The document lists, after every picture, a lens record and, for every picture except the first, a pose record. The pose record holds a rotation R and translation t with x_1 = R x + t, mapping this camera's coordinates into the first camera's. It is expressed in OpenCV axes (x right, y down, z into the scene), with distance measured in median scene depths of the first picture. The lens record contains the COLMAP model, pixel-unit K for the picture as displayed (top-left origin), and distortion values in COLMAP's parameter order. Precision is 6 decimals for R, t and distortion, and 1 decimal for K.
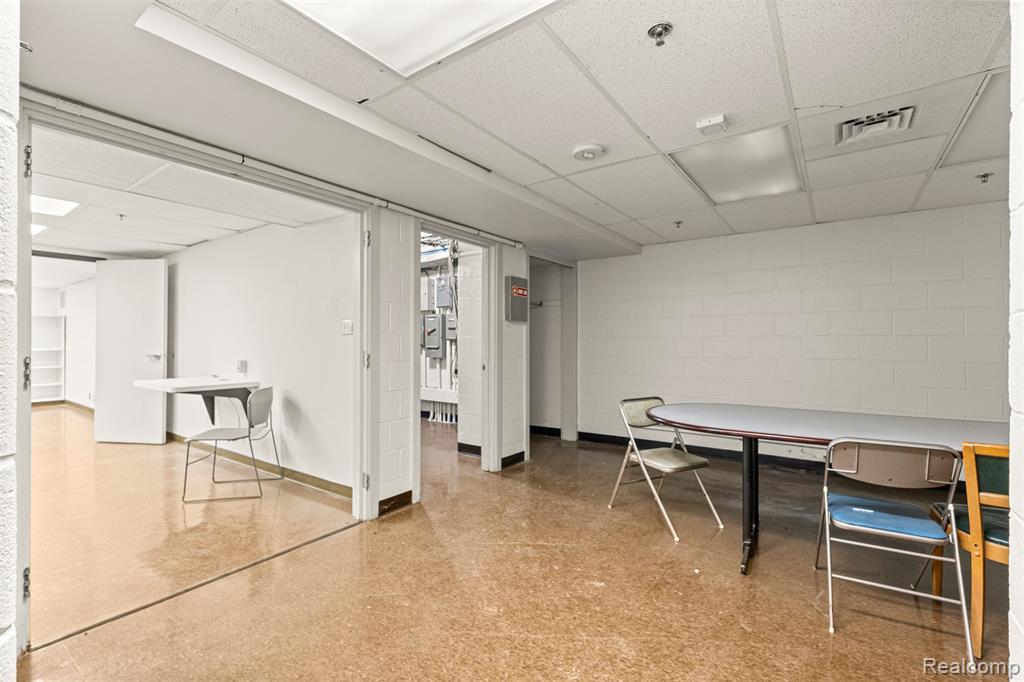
lens RADIAL K [[447.7, 0, 513.9], [0, 447.7, 339.4], [0, 0, 1]] dist [0.003148, 0.000253]
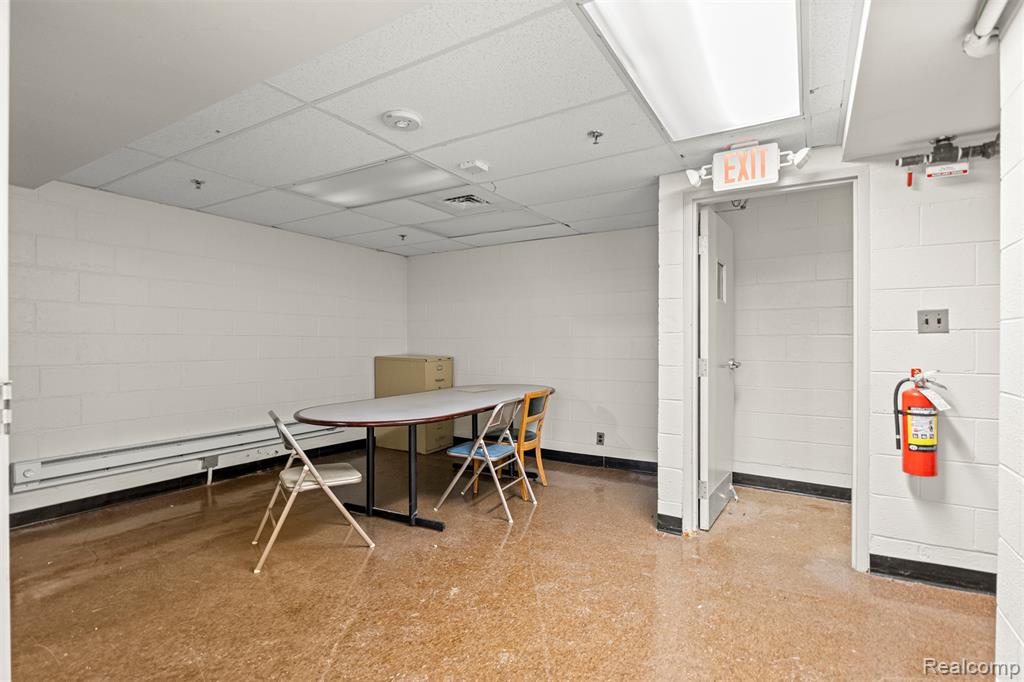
lens RADIAL K [[495.5, 0, 512.5], [0, 495.5, 343.8], [0, 0, 1]] dist [-0.003874, -0.000200]
pose [[-0.085611, -0.003306, 0.996323, -0.803895], [-0.006879, 0.999973, 0.002727, 0.005188], [-0.996305, -0.006620, -0.085631, 0.874589]]
